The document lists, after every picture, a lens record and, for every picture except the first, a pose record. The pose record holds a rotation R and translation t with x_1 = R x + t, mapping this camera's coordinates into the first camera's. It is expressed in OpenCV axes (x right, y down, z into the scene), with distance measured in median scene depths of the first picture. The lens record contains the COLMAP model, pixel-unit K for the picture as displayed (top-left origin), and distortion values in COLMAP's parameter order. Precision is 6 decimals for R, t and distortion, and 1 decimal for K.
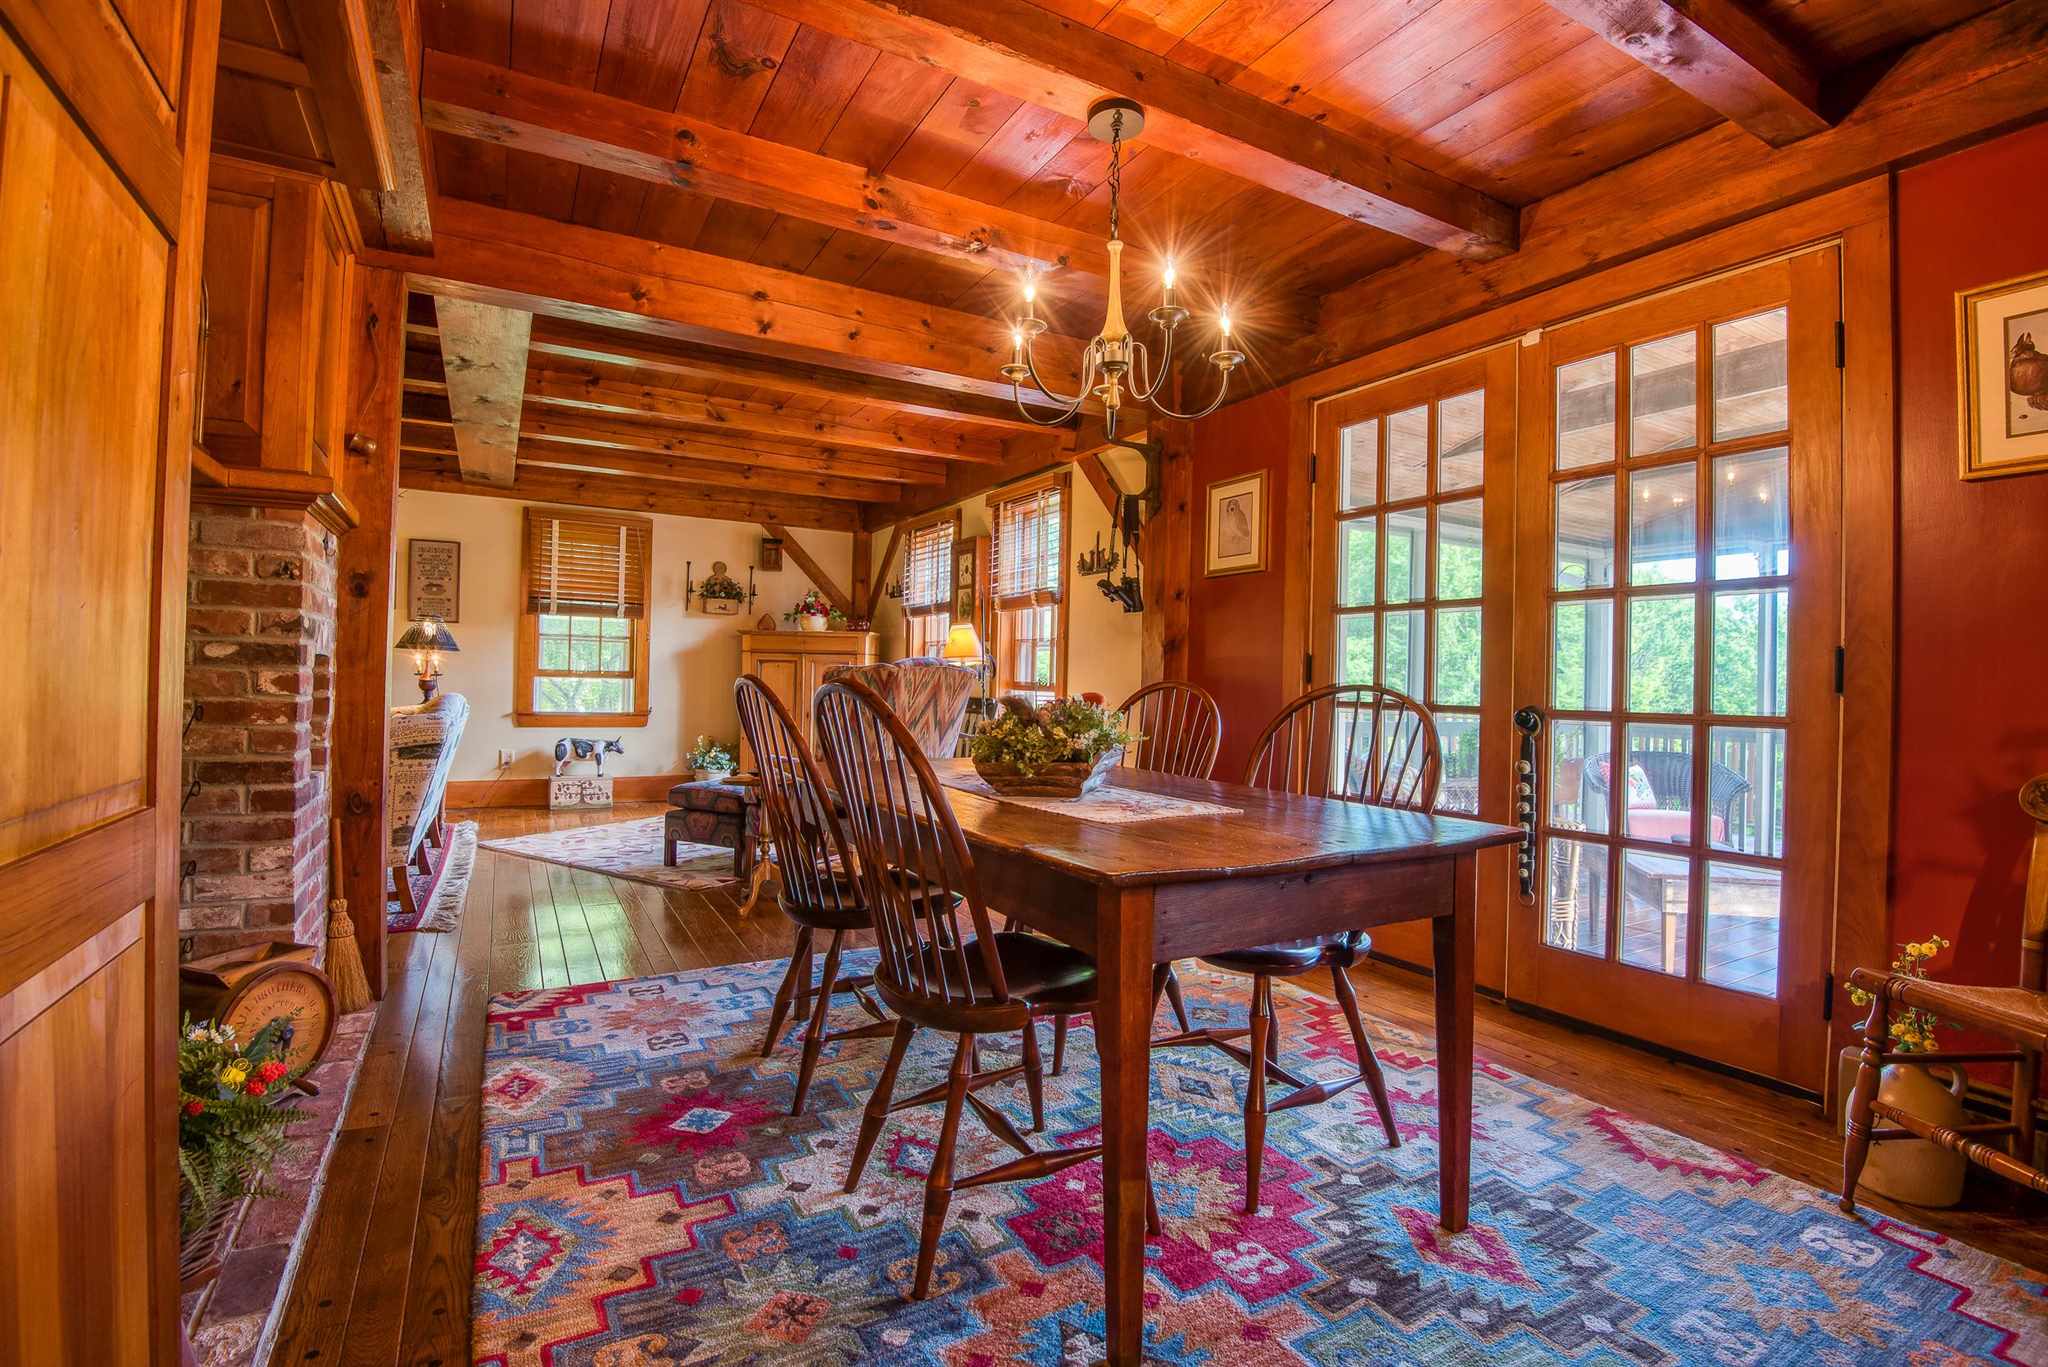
lens RADIAL K [[943.9, 0, 1038.6], [0, 943.9, 674.7], [0, 0, 1]] dist [-0.015679, -0.018428]
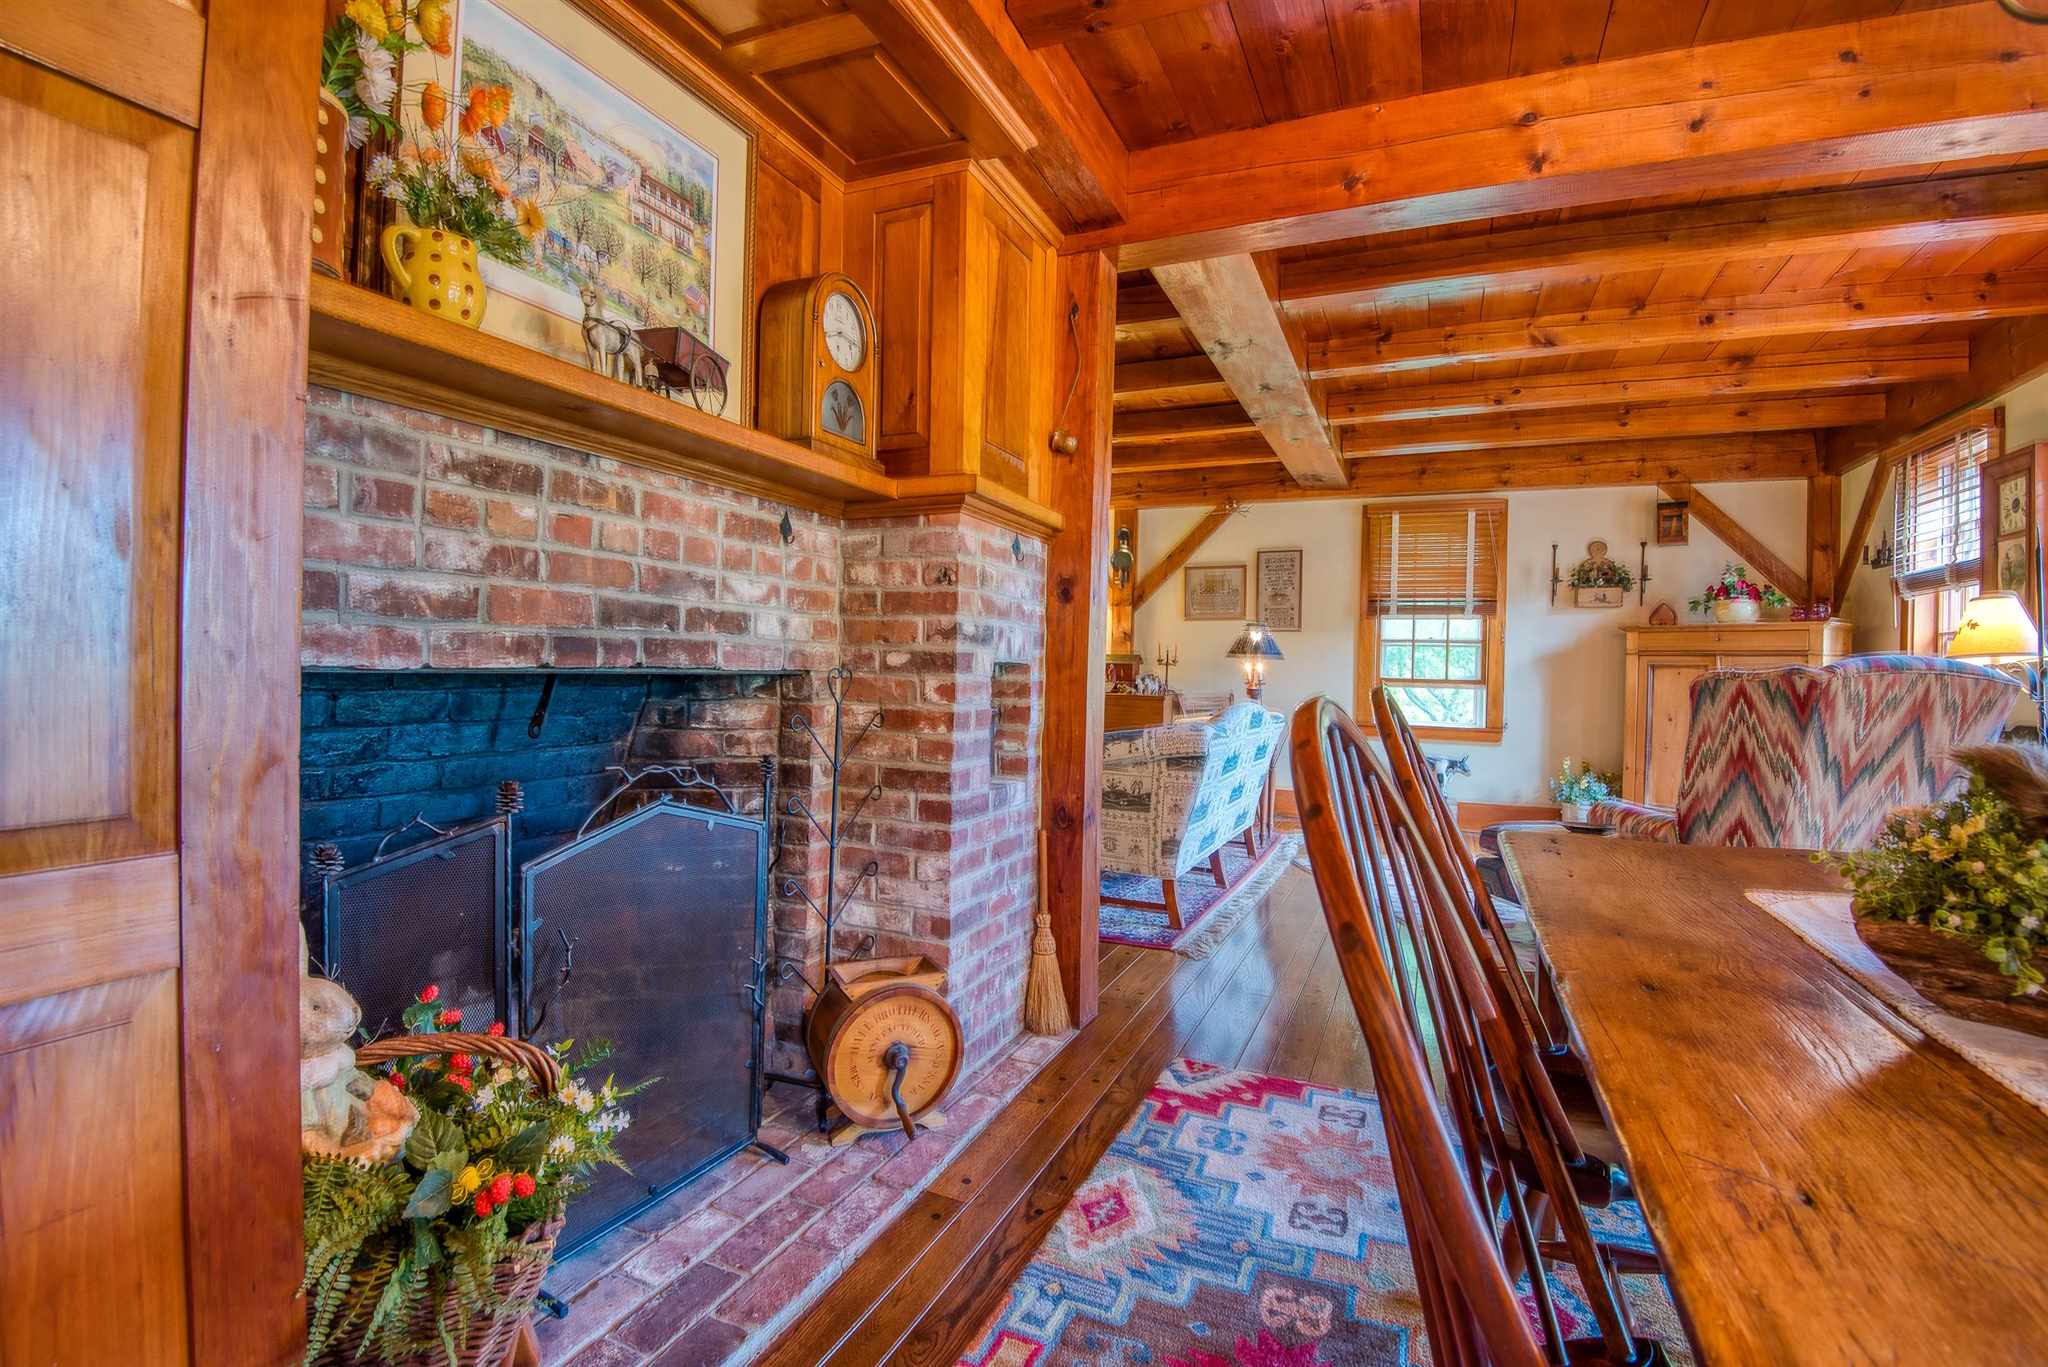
lens RADIAL K [[947.5, 0, 1004.3], [0, 947.5, 675.2], [0, 0, 1]] dist [-0.013138, -0.018250]
pose [[0.582929, -0.003418, -0.812516, 0.017765], [-0.002899, 0.999976, -0.006286, -0.000926], [0.812518, 0.006020, 0.582905, 0.240720]]
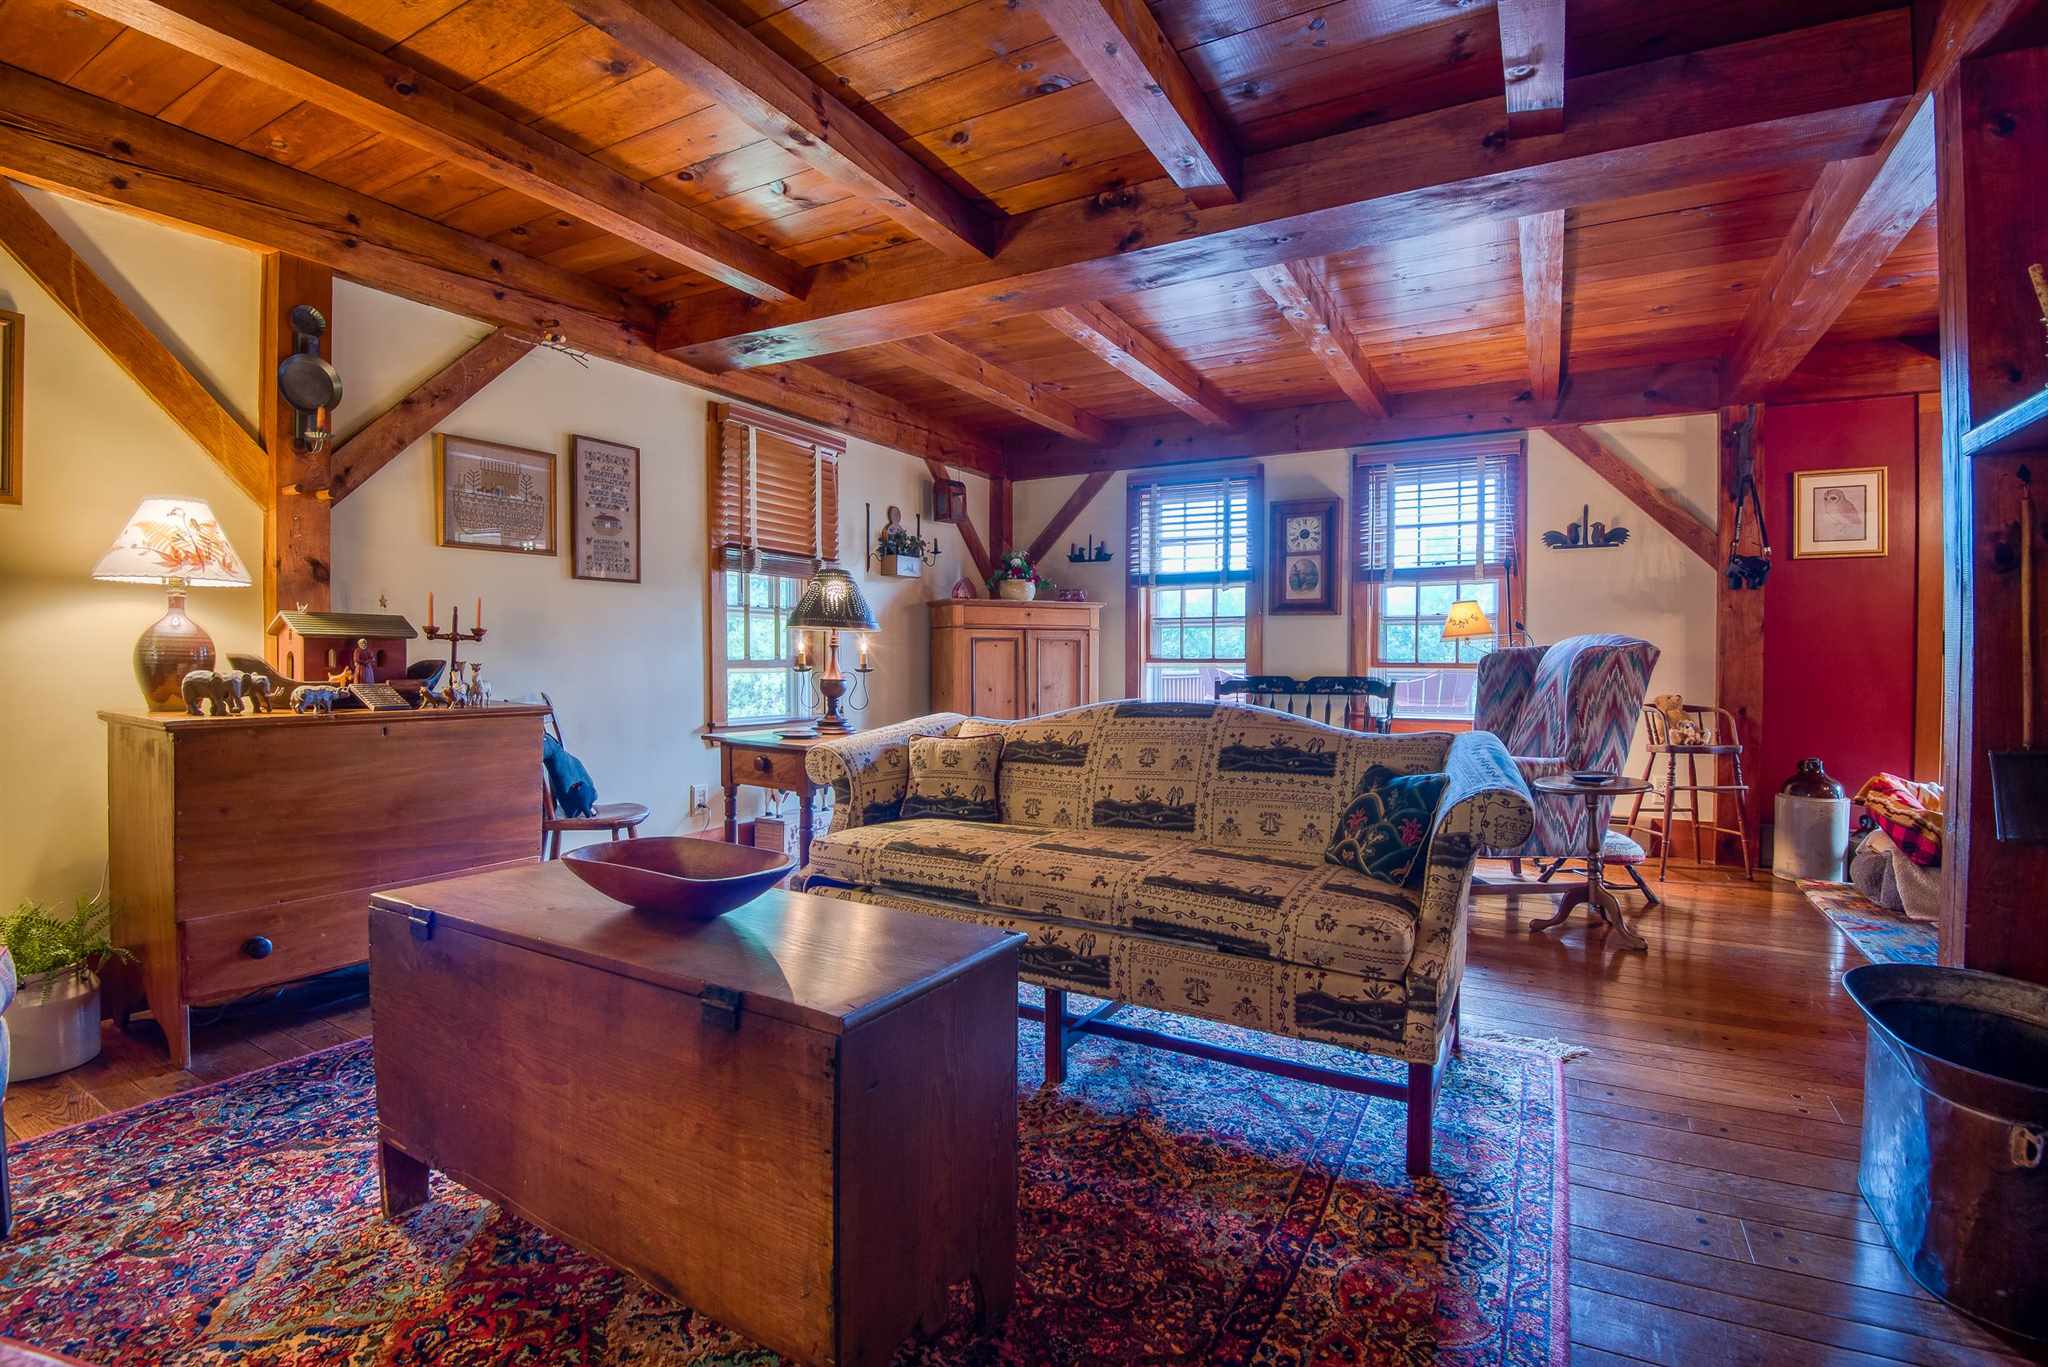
lens RADIAL K [[943.9, 0, 1038.6], [0, 943.9, 674.7], [0, 0, 1]] dist [-0.015679, -0.018428]
pose [[0.855030, -0.031567, 0.517616, -1.083617], [0.015136, 0.999239, 0.035935, -0.021014], [-0.518357, -0.022891, 0.854858, 0.522674]]
